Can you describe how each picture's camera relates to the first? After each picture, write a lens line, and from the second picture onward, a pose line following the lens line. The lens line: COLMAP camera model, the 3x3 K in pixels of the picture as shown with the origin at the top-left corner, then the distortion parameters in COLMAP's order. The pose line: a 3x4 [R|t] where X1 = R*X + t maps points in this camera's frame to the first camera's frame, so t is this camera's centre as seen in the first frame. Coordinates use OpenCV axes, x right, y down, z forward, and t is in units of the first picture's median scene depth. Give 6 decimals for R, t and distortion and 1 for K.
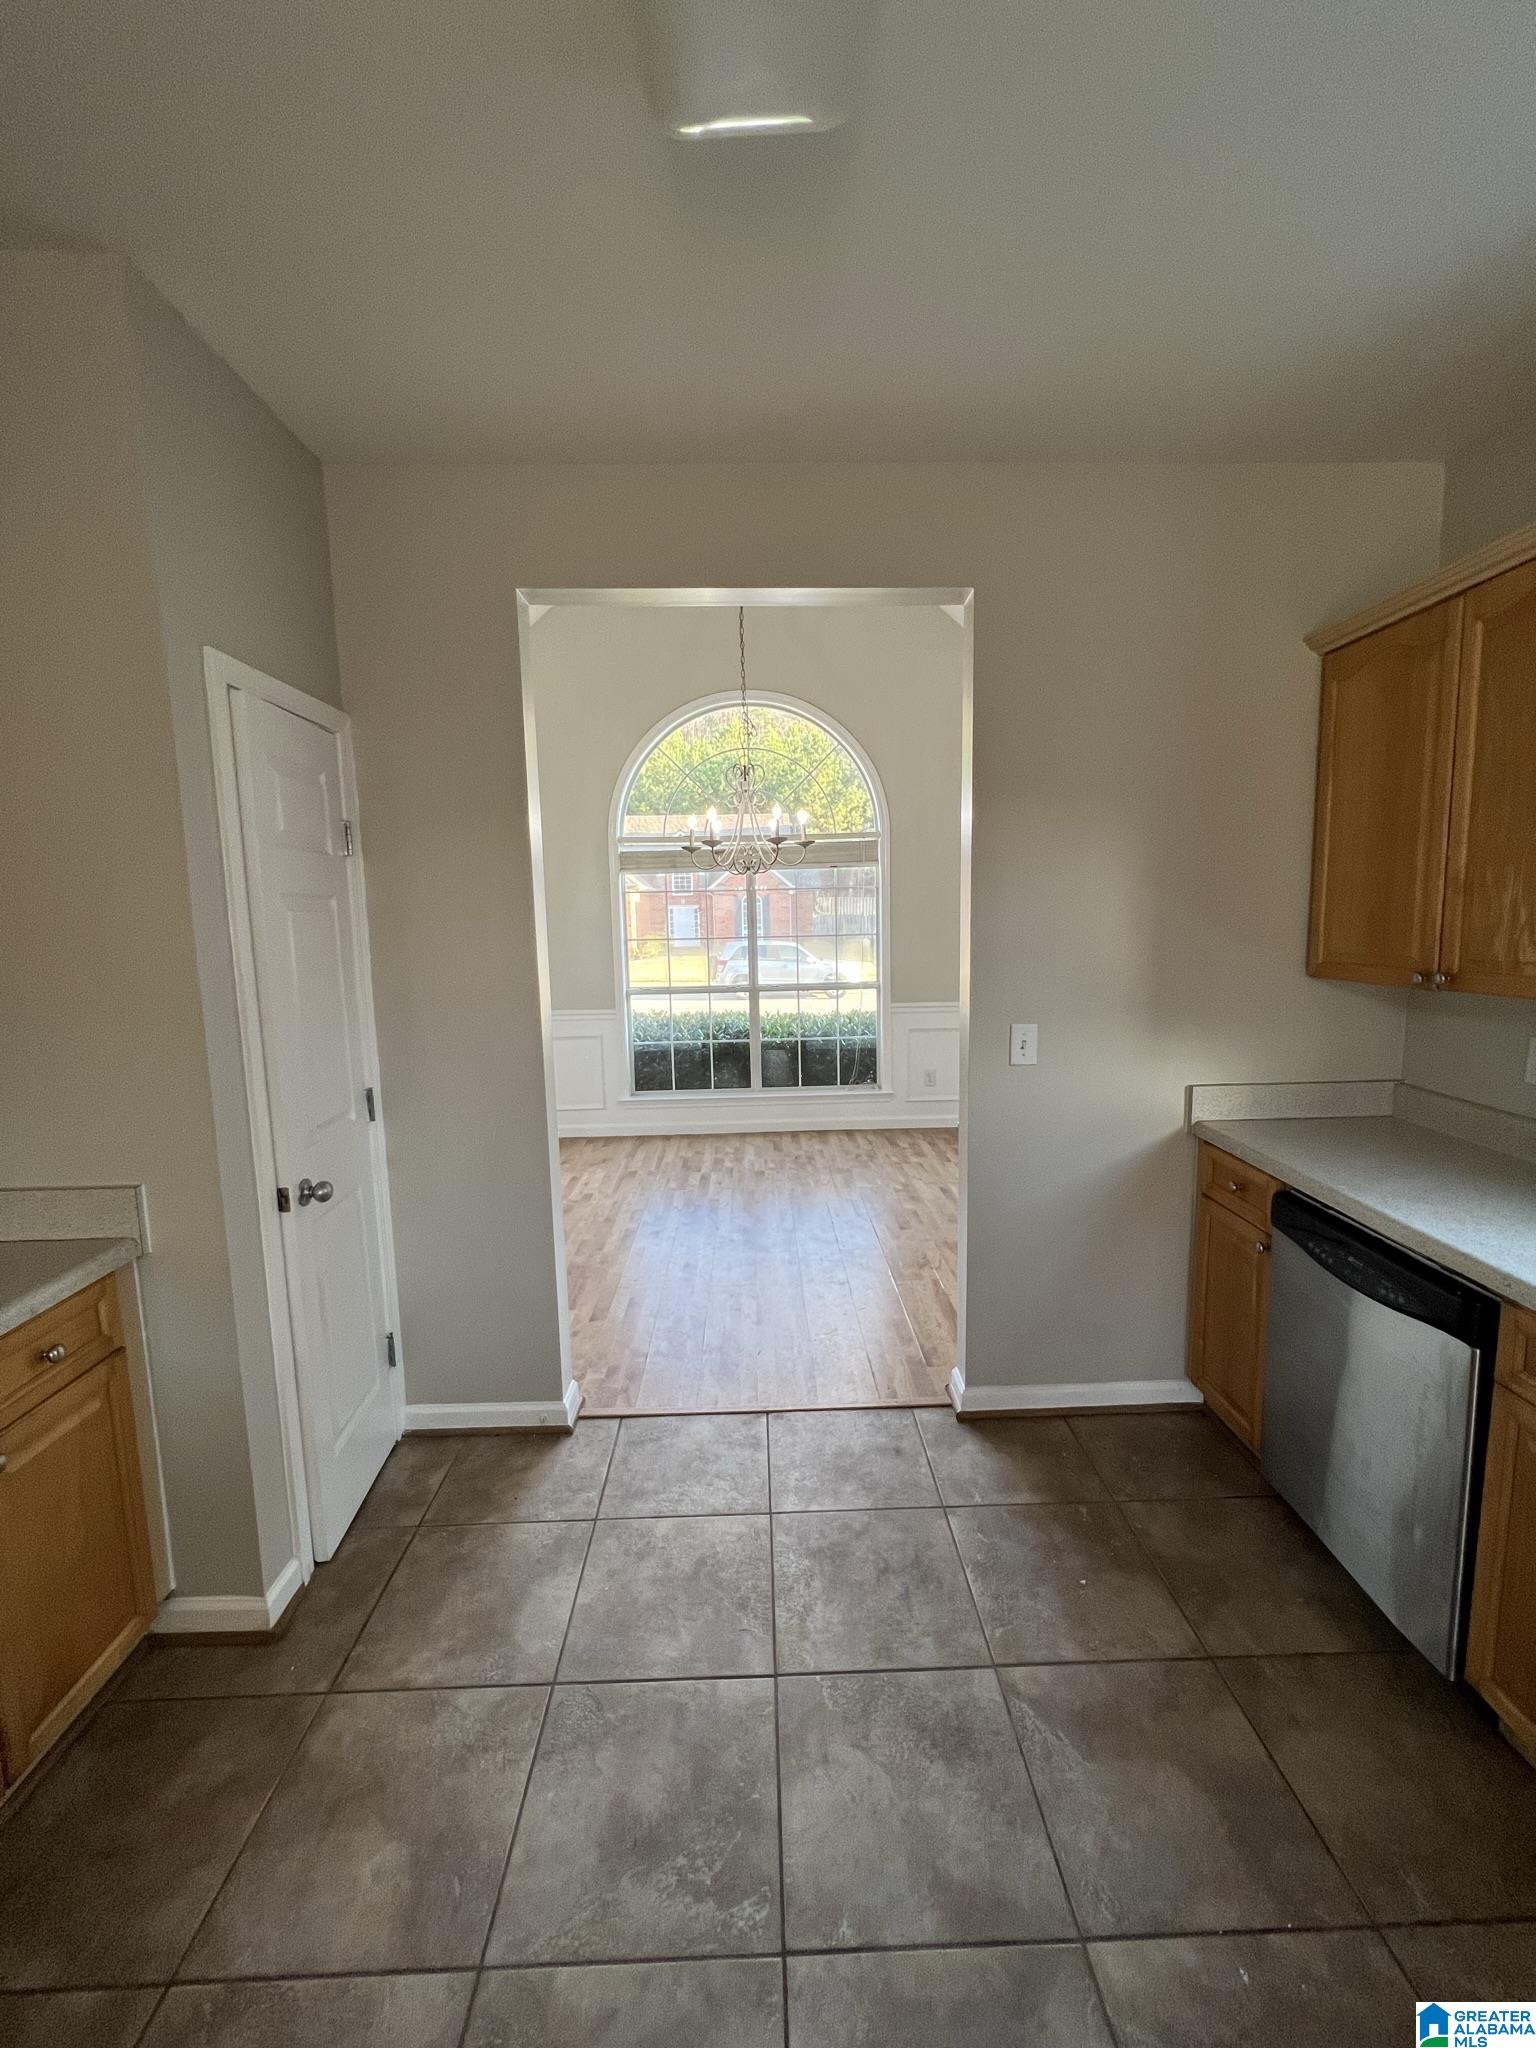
lens RADIAL K [[815.5, 0, 773.5], [0, 815.5, 1014.9], [0, 0, 1]] dist [-0.000231, 0.000424]
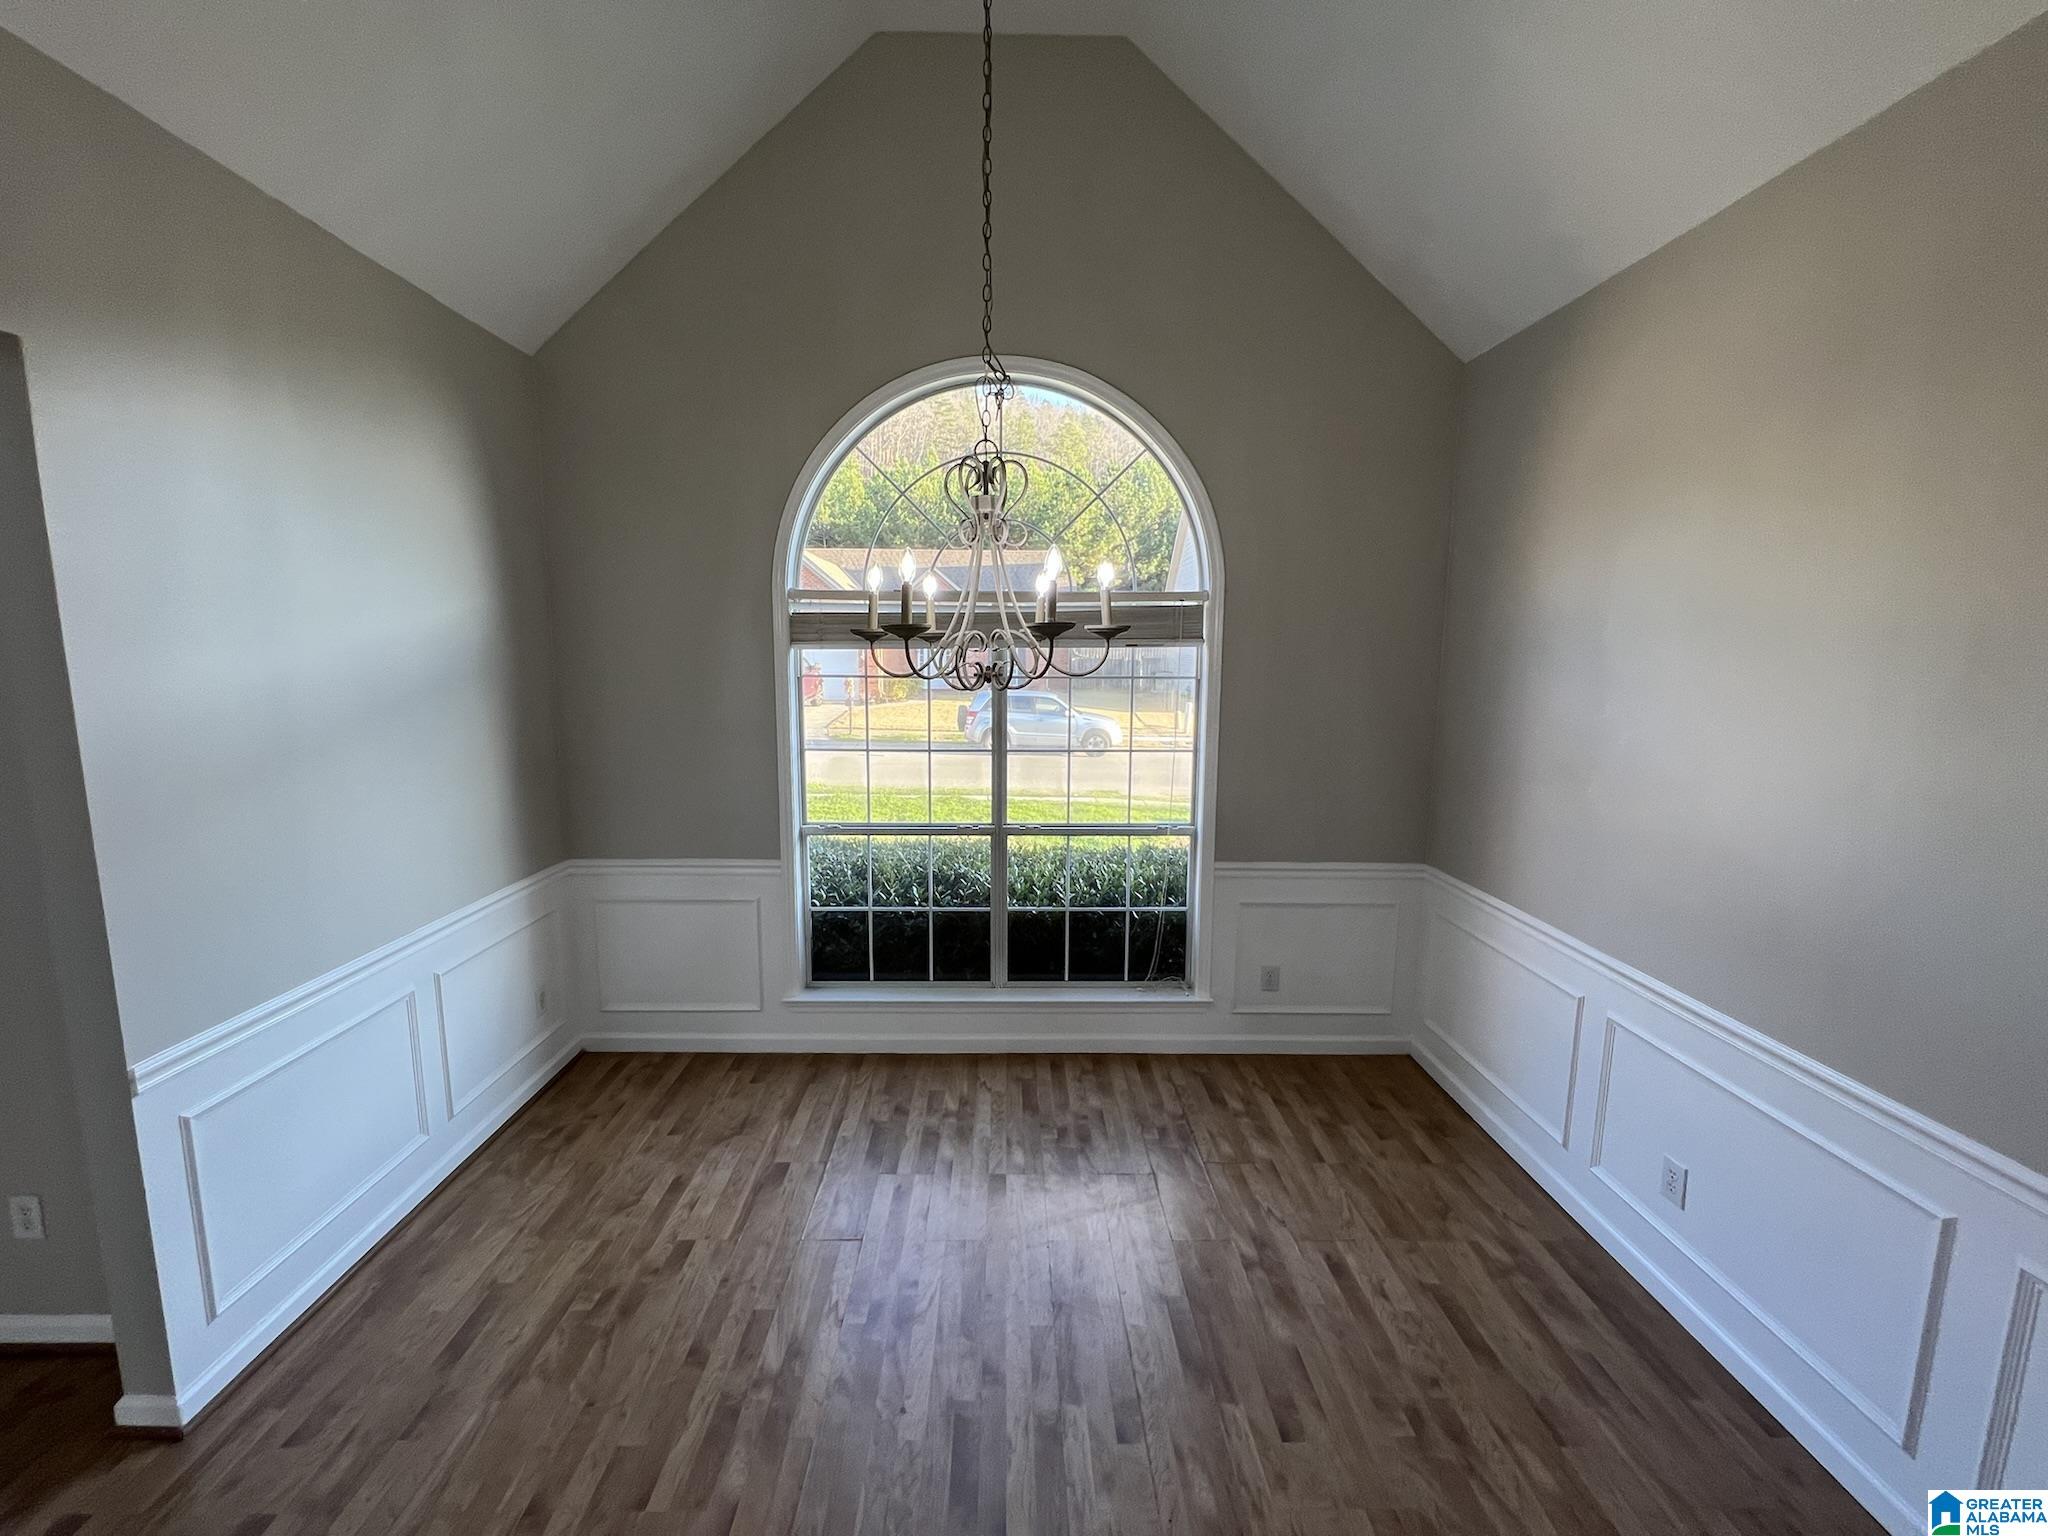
lens RADIAL K [[815.5, 0, 1012.9], [0, 815.5, 760.1], [0, 0, 1]] dist [-0.000231, 0.000424]
pose [[0.999421, 0.030149, -0.015768, -0.005025], [-0.029976, 0.999489, 0.011108, -0.095056], [0.016095, -0.010629, 0.999814, 0.360737]]
